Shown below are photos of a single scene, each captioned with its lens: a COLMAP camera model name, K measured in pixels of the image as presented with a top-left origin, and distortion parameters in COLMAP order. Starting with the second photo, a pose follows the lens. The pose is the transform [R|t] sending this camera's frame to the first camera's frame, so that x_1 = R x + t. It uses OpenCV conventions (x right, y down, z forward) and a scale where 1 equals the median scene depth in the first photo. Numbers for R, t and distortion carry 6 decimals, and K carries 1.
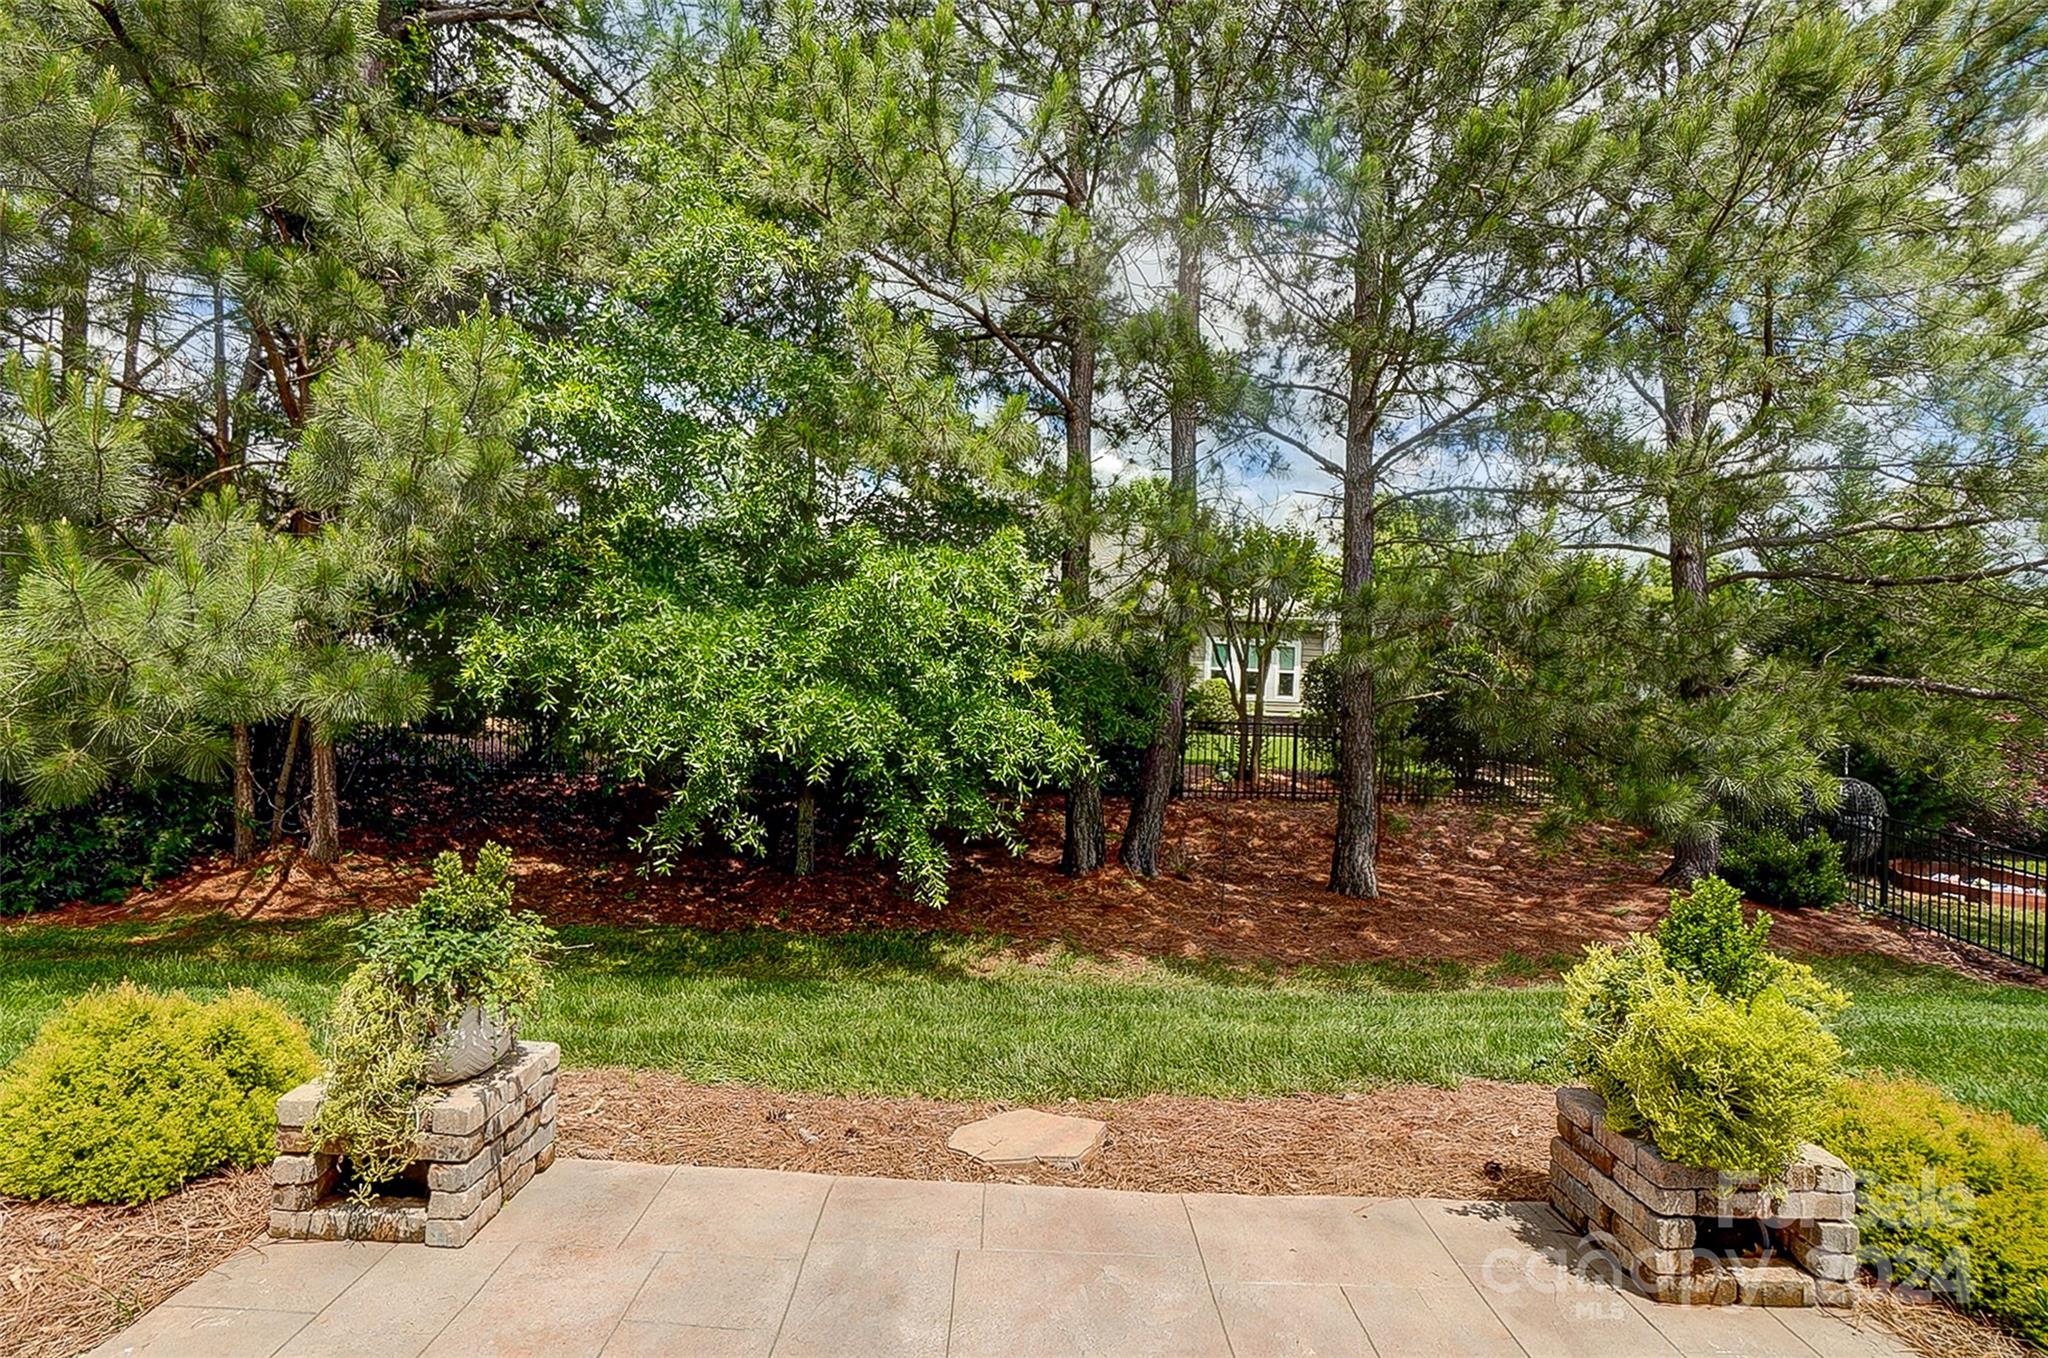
lens RADIAL K [[930.8, 0, 1009.4], [0, 930.8, 669.7], [0, 0, 1]] dist [-0.051062, 0.018966]
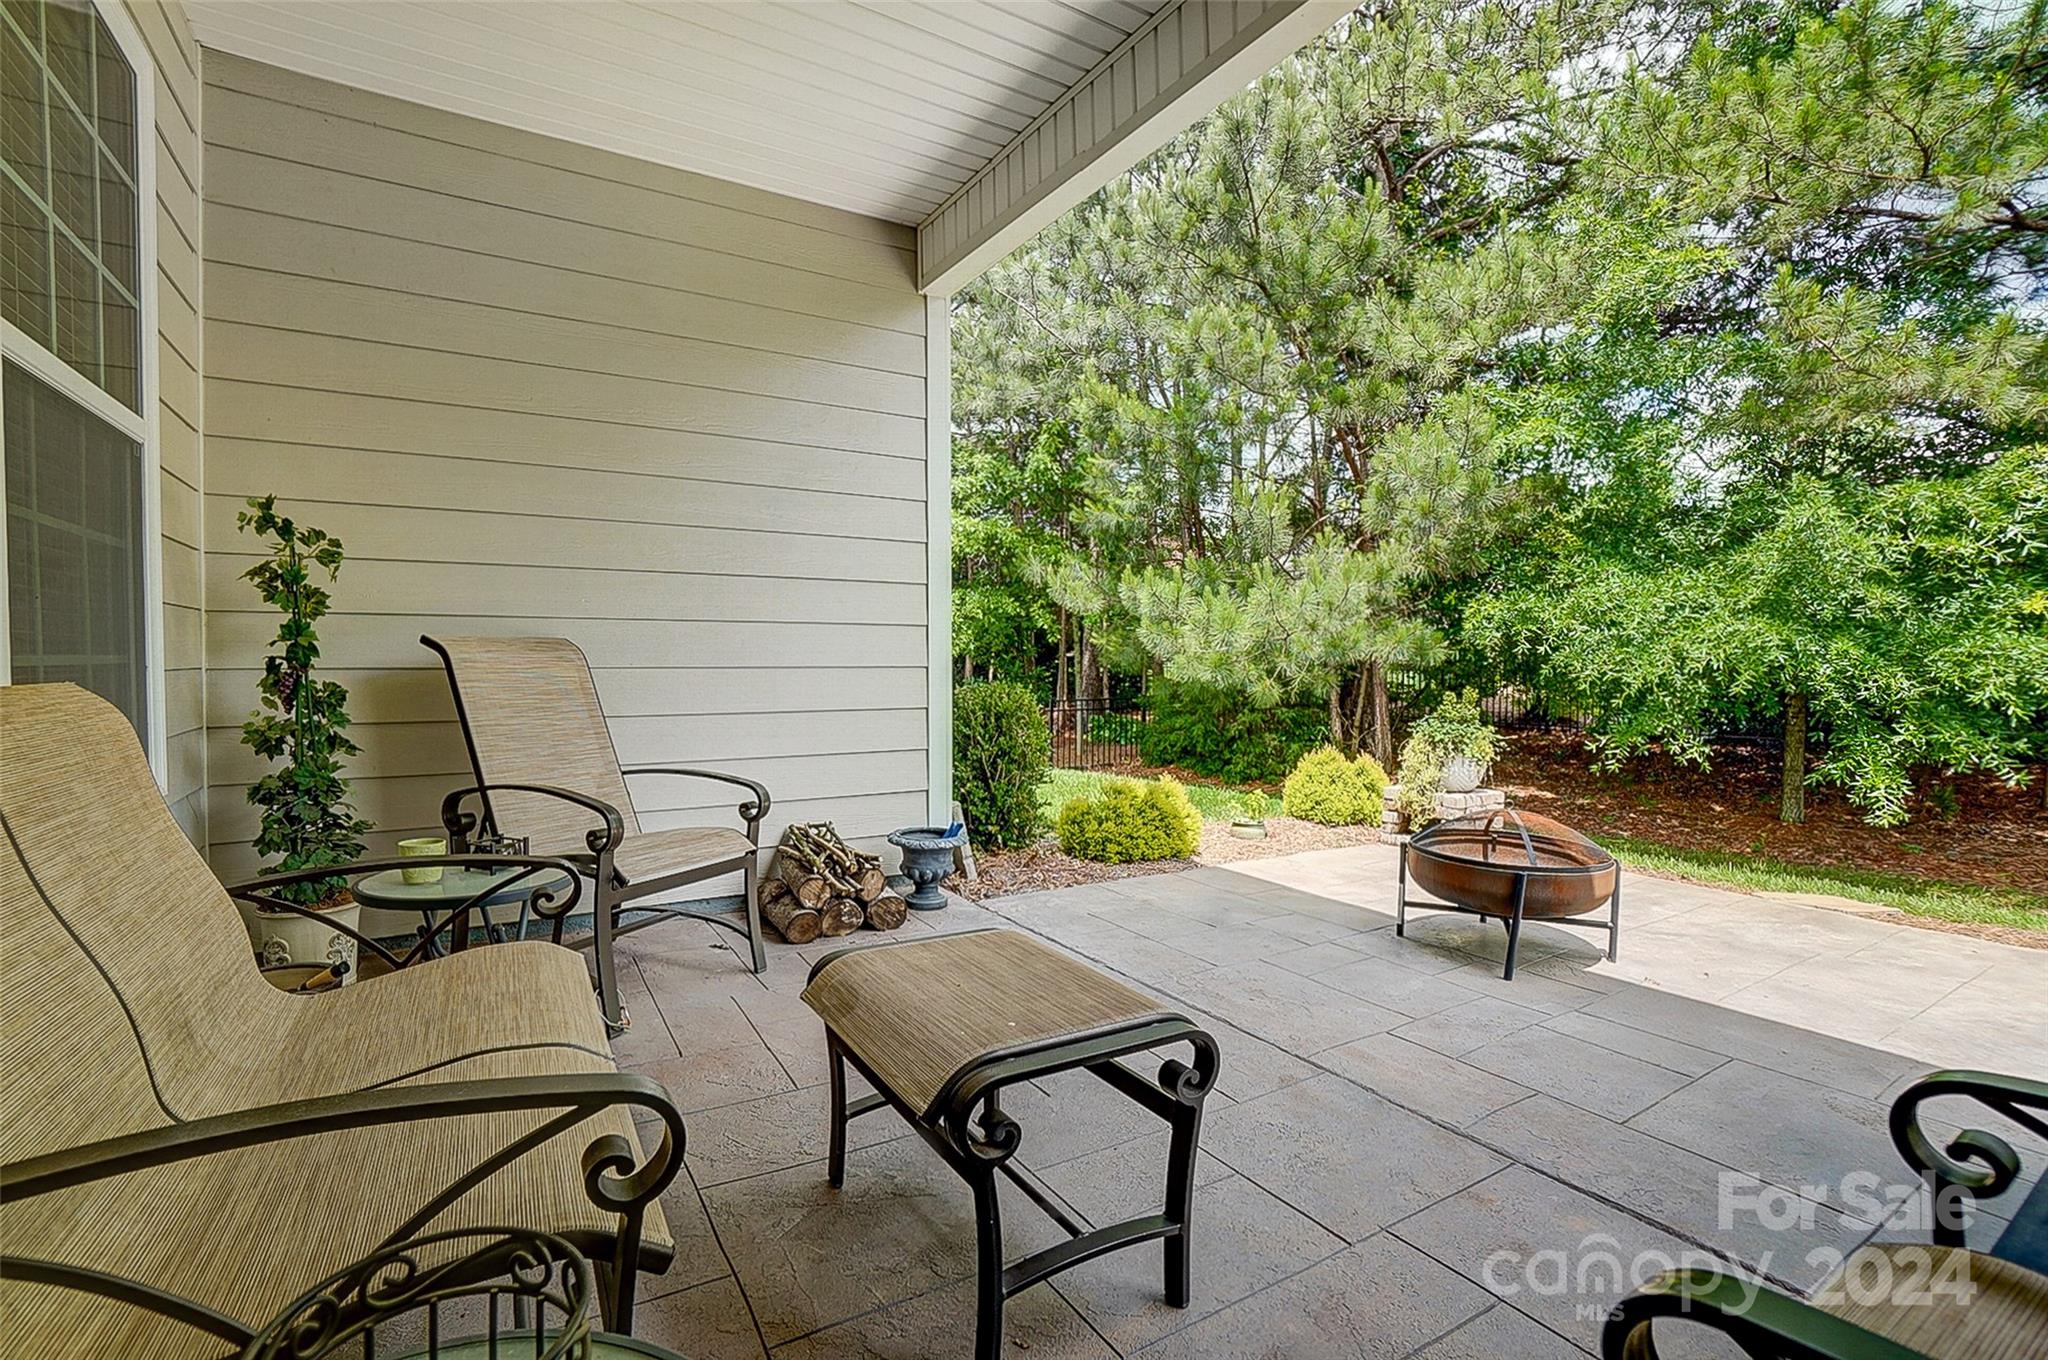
lens RADIAL K [[930.8, 0, 1009.4], [0, 930.8, 670.7], [0, 0, 1]] dist [-0.051062, 0.018966]
pose [[0.526630, -0.021865, -0.849814, 0.272849], [0.030355, 0.999515, -0.006906, 0.055912], [0.849553, -0.022160, 0.527038, -0.407385]]
